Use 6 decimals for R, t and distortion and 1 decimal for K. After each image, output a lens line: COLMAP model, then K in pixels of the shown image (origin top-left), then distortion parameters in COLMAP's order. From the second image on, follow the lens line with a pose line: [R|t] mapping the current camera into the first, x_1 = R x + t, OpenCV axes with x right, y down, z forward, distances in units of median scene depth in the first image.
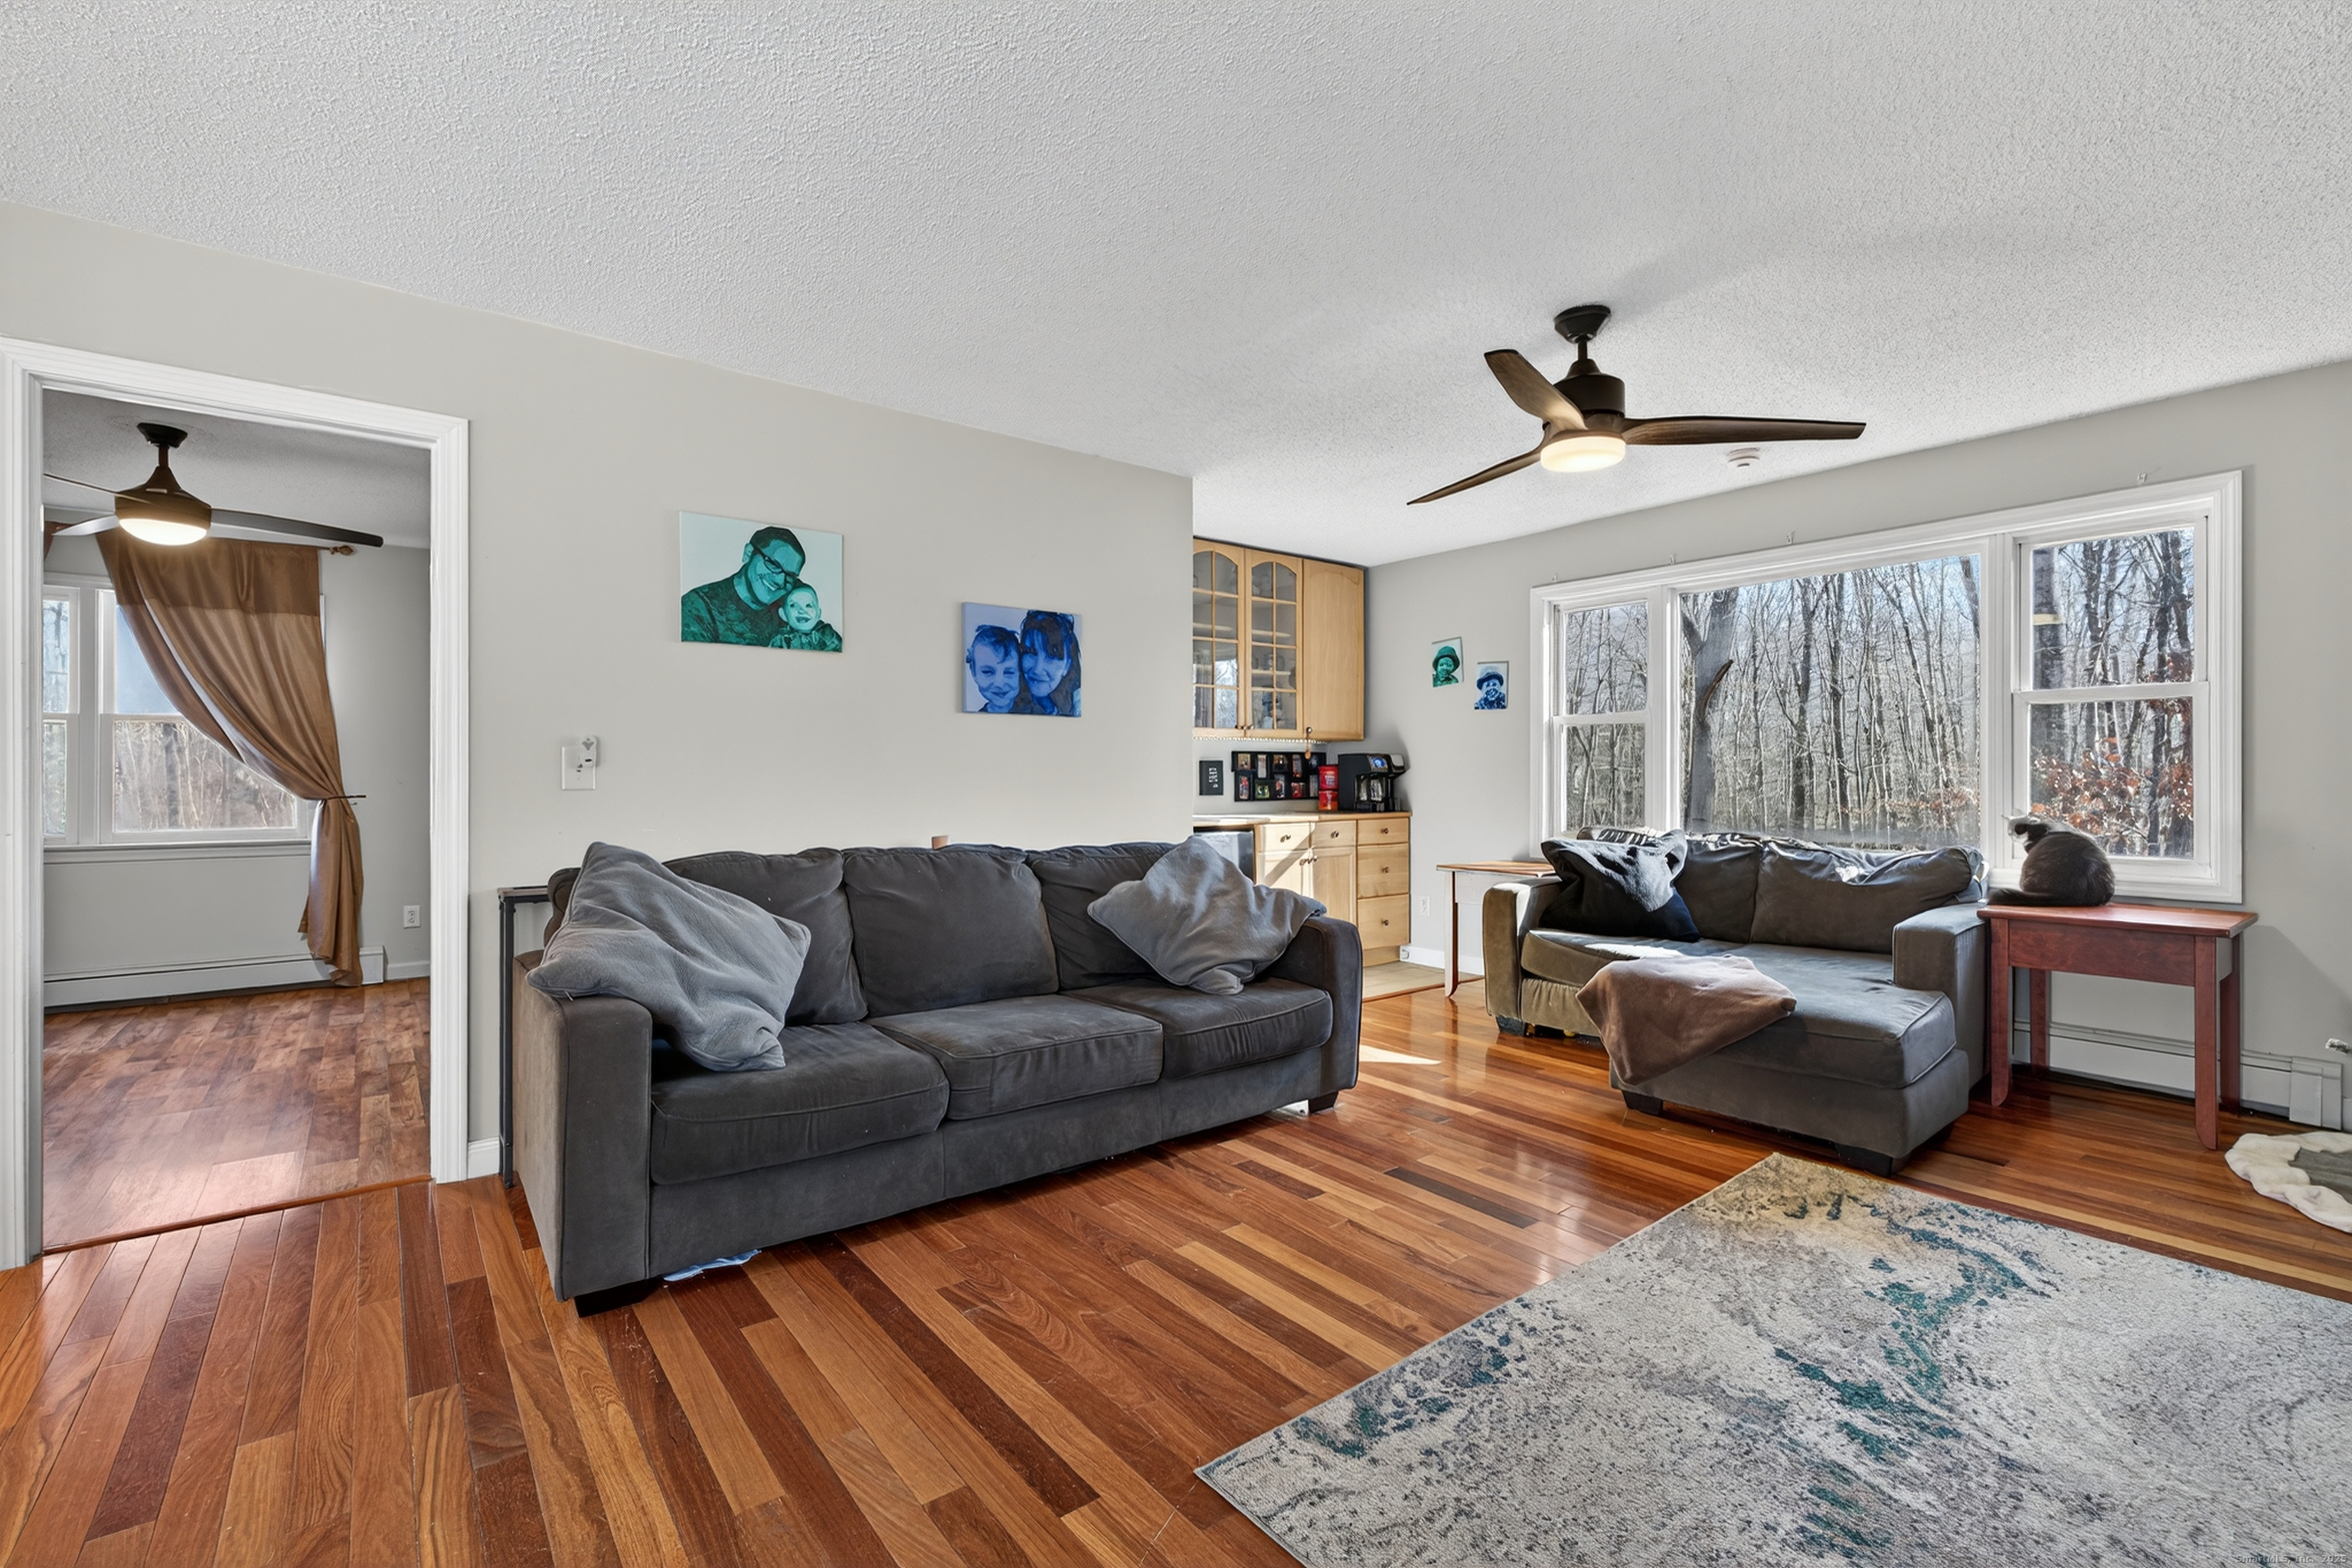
lens RADIAL K [[1049.8, 0, 1173.1], [0, 1049.8, 777.5], [0, 0, 1]] dist [0.000489, -0.000299]
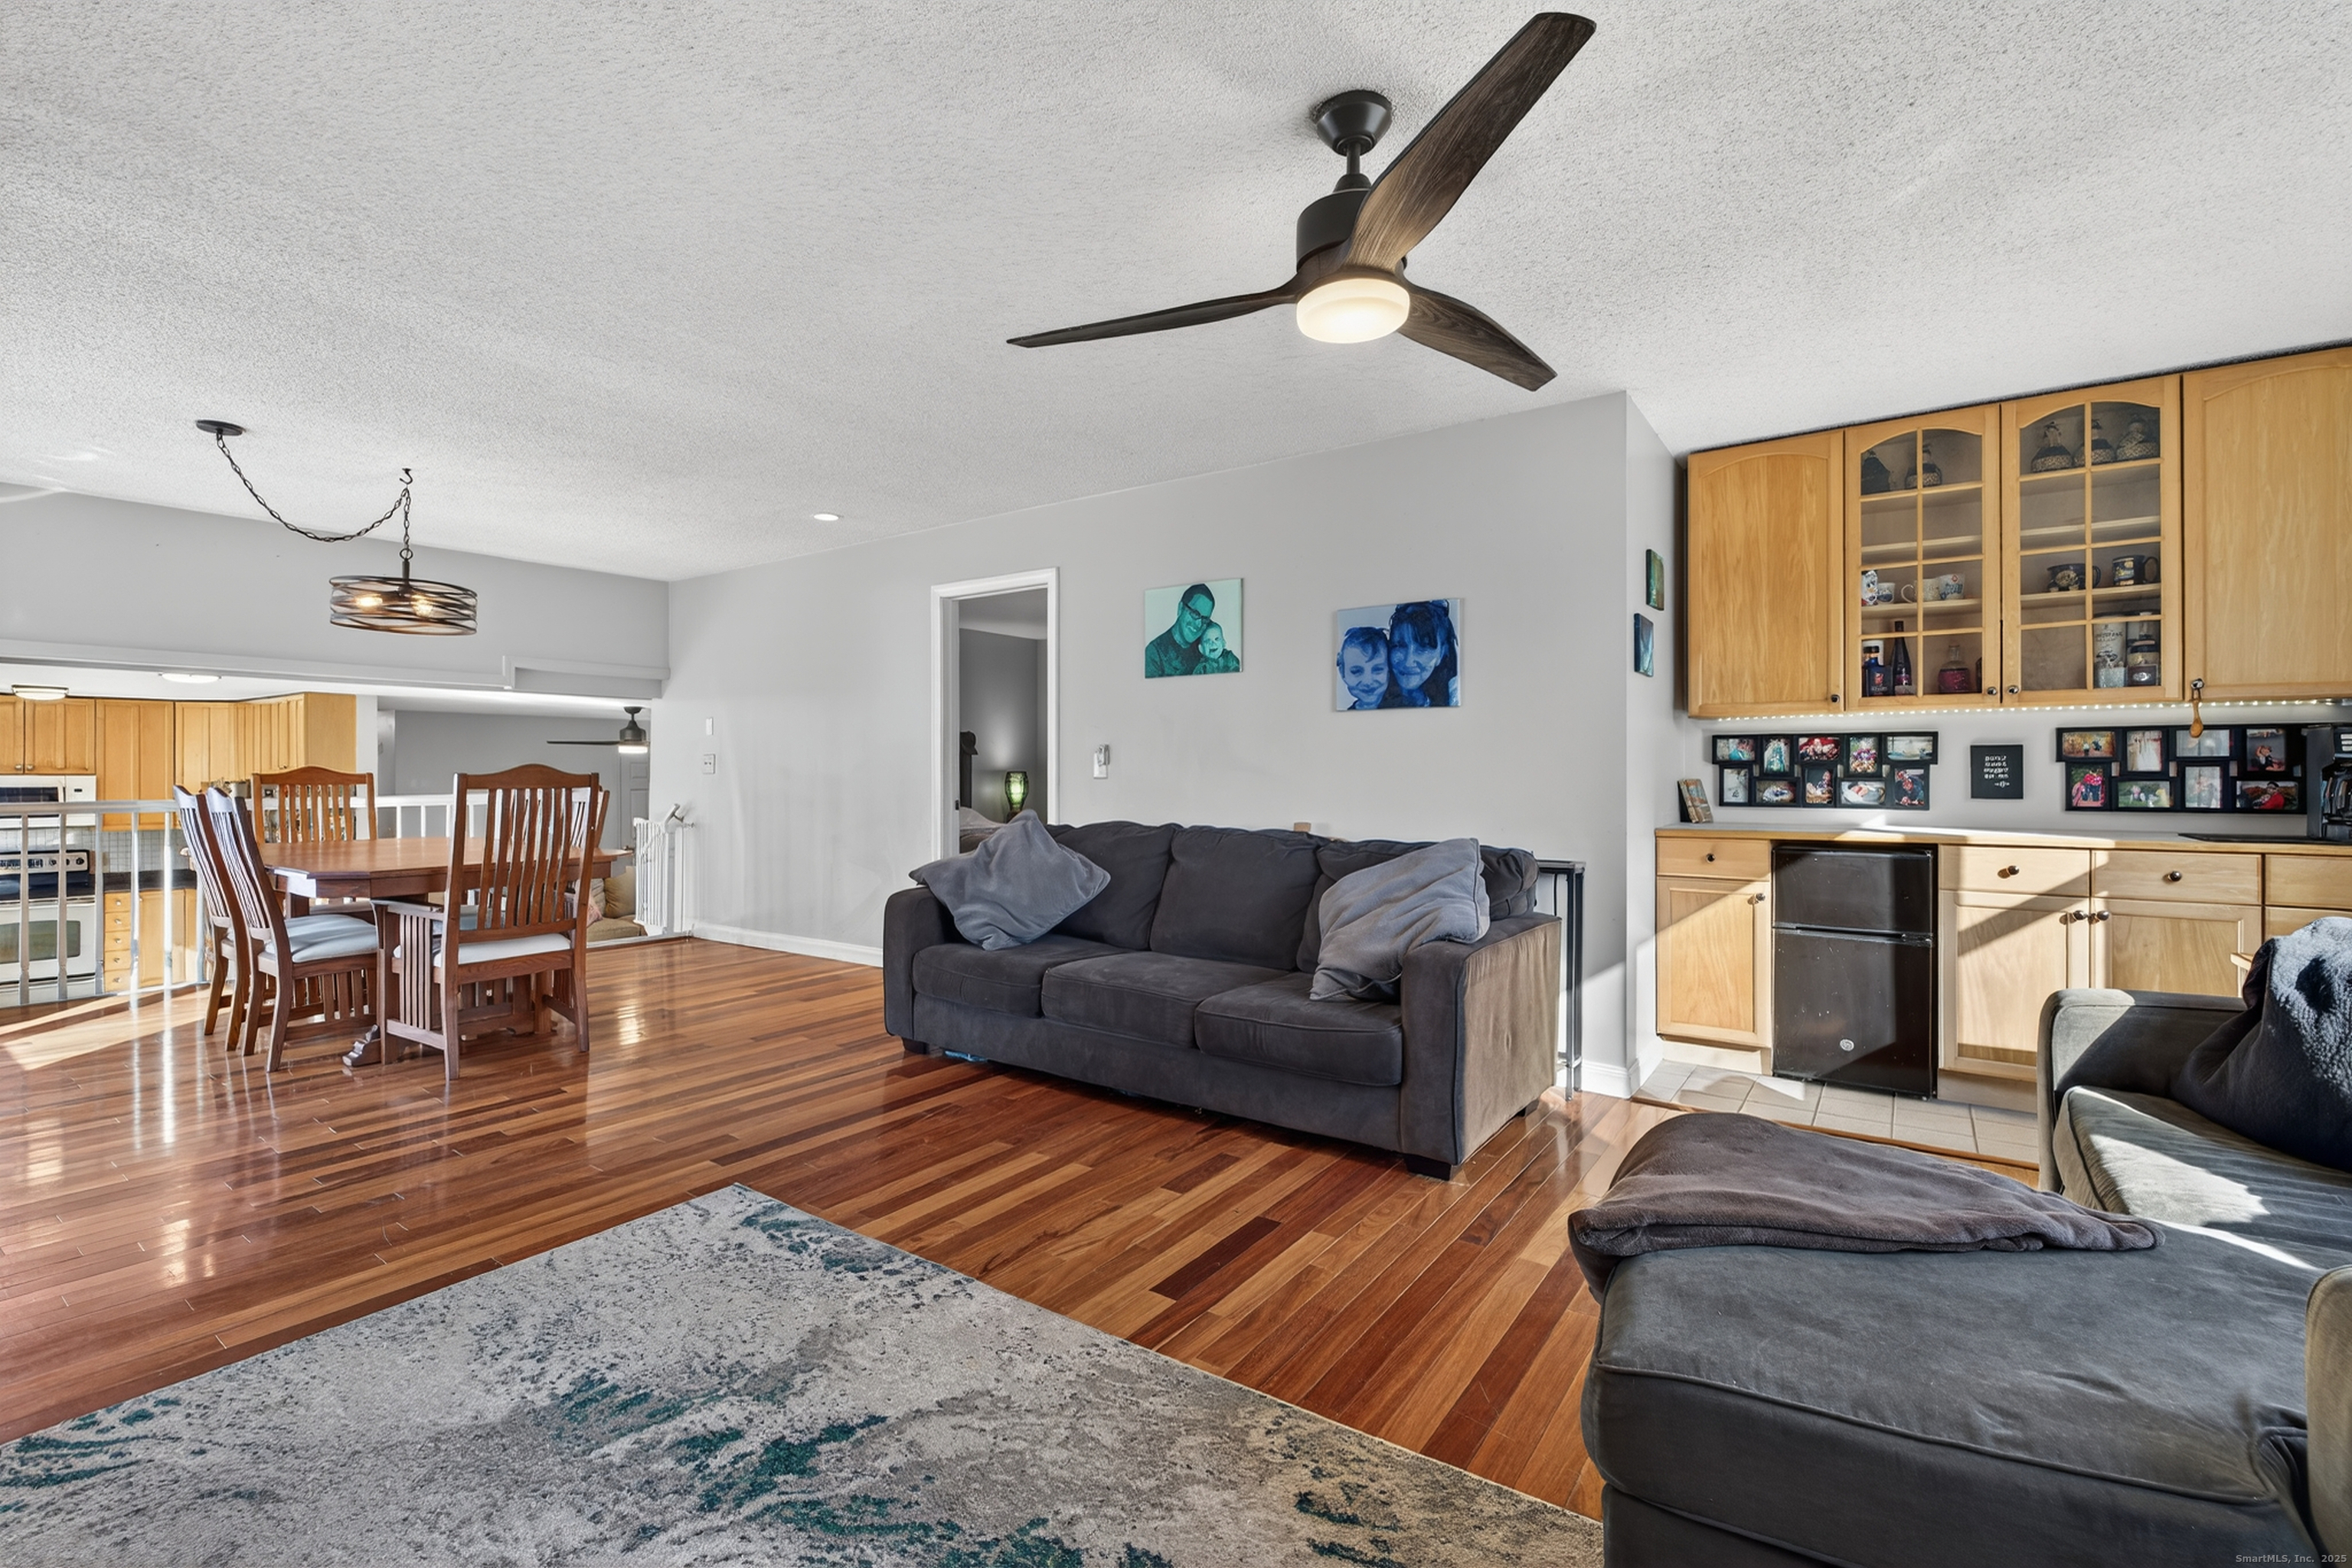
lens RADIAL K [[1045.2, 0, 1168.3], [0, 1045.2, 773.1], [0, 0, 1]] dist [-0.002212, -0.000609]
pose [[0.269445, 0.000713, -0.963016, 0.998422], [-0.000643, 1.000000, 0.000560, 0.002415], [0.963016, 0.000468, 0.269445, 0.669003]]
